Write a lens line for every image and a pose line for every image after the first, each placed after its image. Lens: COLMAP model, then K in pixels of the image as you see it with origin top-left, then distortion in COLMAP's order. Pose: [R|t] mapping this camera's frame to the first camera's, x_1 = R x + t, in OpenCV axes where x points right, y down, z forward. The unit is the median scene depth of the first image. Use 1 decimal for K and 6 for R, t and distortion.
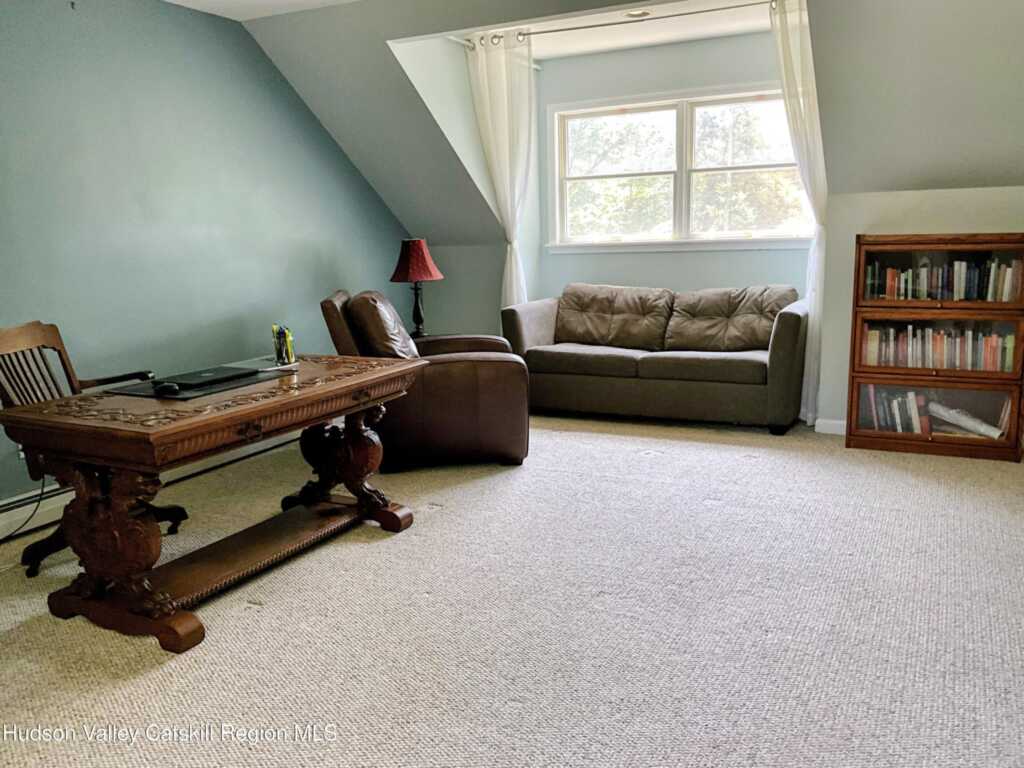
lens RADIAL K [[847.2, 0, 512.0], [0, 847.2, 384.0], [0, 0, 1]] dist [0.127091, -0.245065]
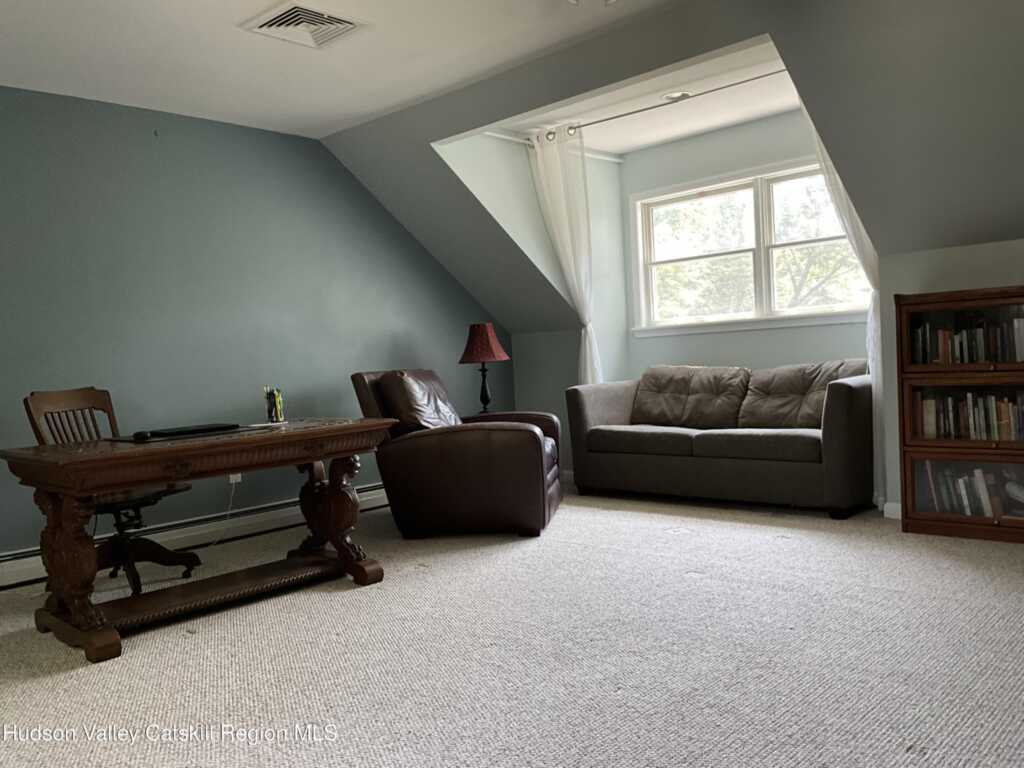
lens RADIAL K [[849.8, 0, 512.0], [0, 849.8, 384.0], [0, 0, 1]] dist [0.096901, -0.179297]
pose [[0.958733, -0.014970, -0.283914, 0.240855], [-0.023763, 0.990899, -0.132491, 0.046722], [0.283314, 0.133771, 0.949652, 0.023151]]
